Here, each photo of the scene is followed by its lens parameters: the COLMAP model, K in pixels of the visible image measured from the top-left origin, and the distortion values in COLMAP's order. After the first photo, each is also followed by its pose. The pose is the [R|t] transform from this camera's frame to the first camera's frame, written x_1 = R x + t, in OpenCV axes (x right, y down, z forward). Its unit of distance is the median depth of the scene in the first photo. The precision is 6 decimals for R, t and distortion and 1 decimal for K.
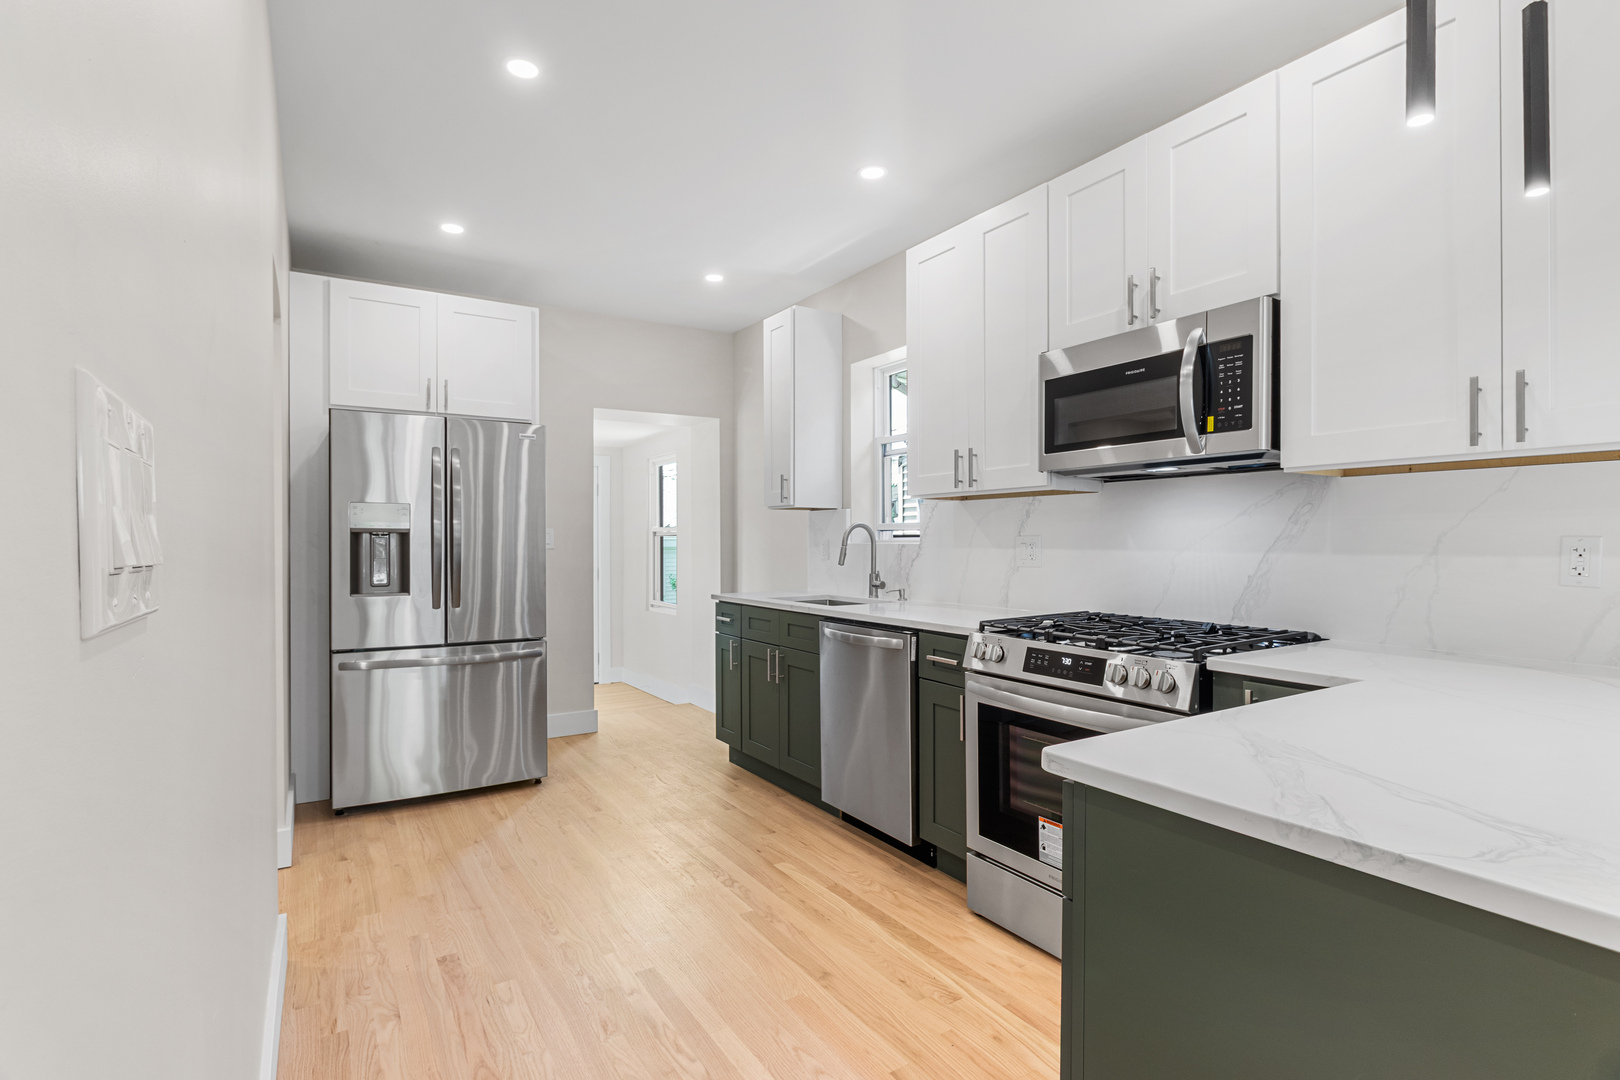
lens RADIAL K [[771.3, 0, 818.4], [0, 771.3, 539.3], [0, 0, 1]] dist [-0.001624, -0.000213]
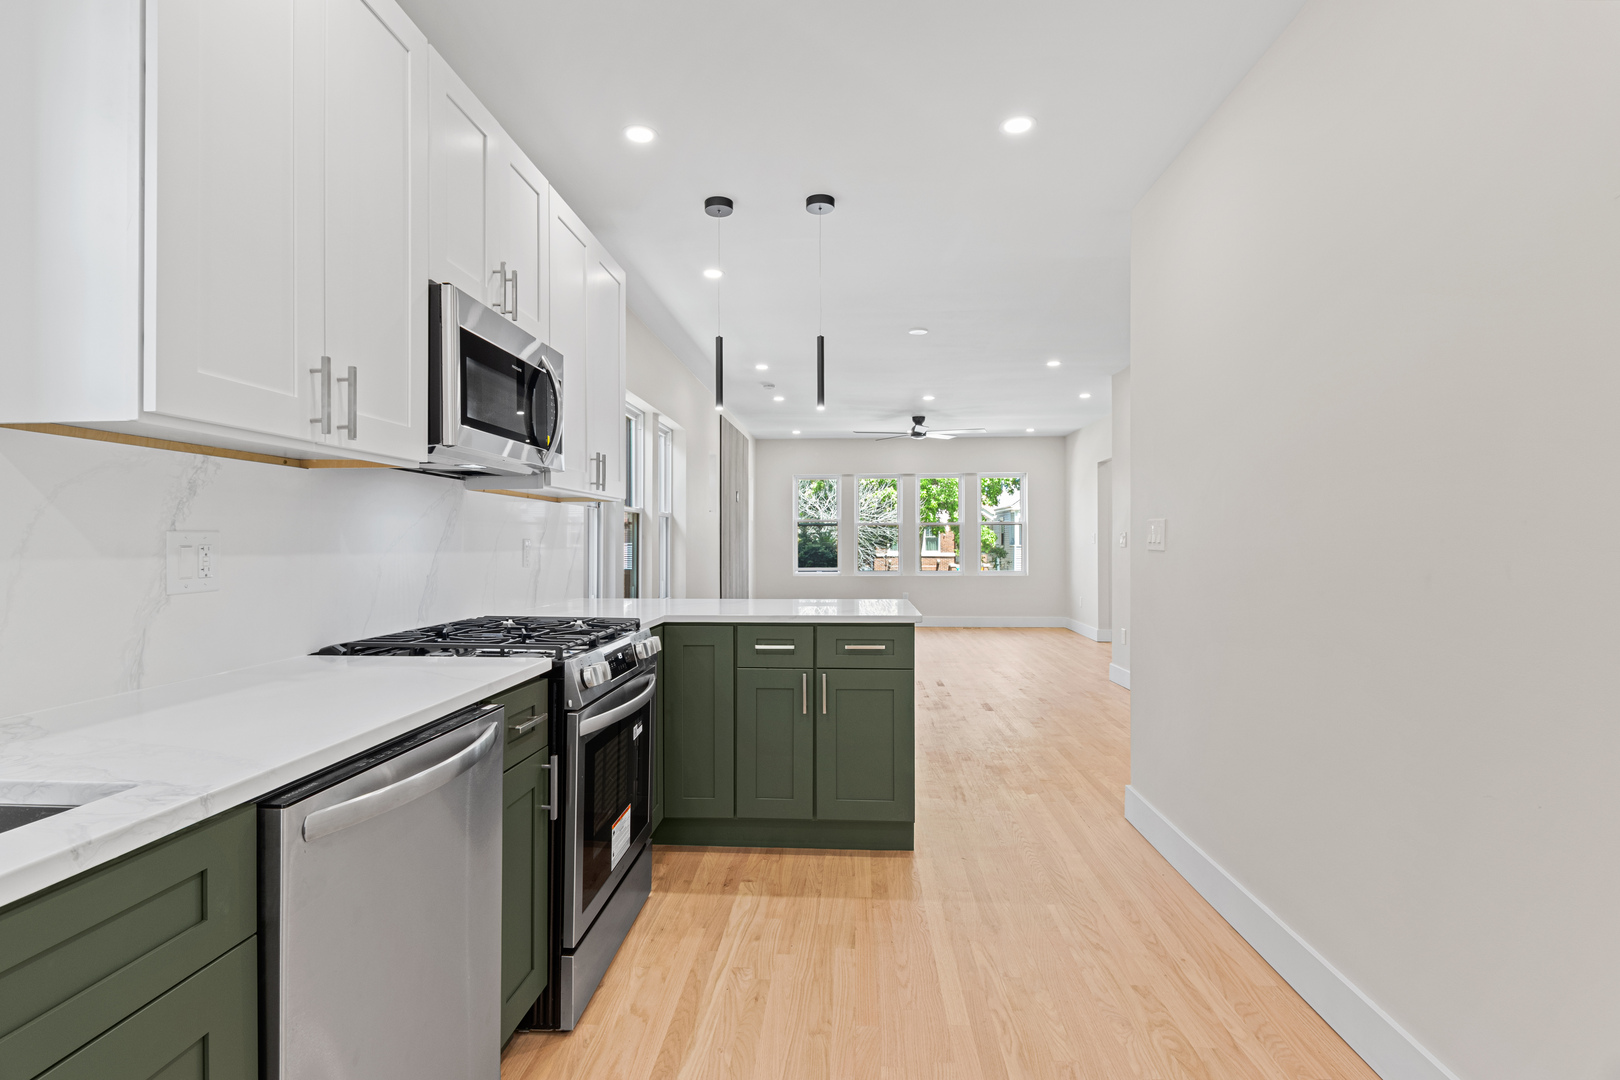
lens RADIAL K [[771.3, 0, 810.8], [0, 771.3, 538.2], [0, 0, 1]] dist [-0.001624, -0.000213]
pose [[-0.800931, 0.012522, 0.598626, -0.452749], [0.008878, 0.999920, -0.009038, 0.010802], [-0.598691, -0.001924, -0.800978, 1.492885]]
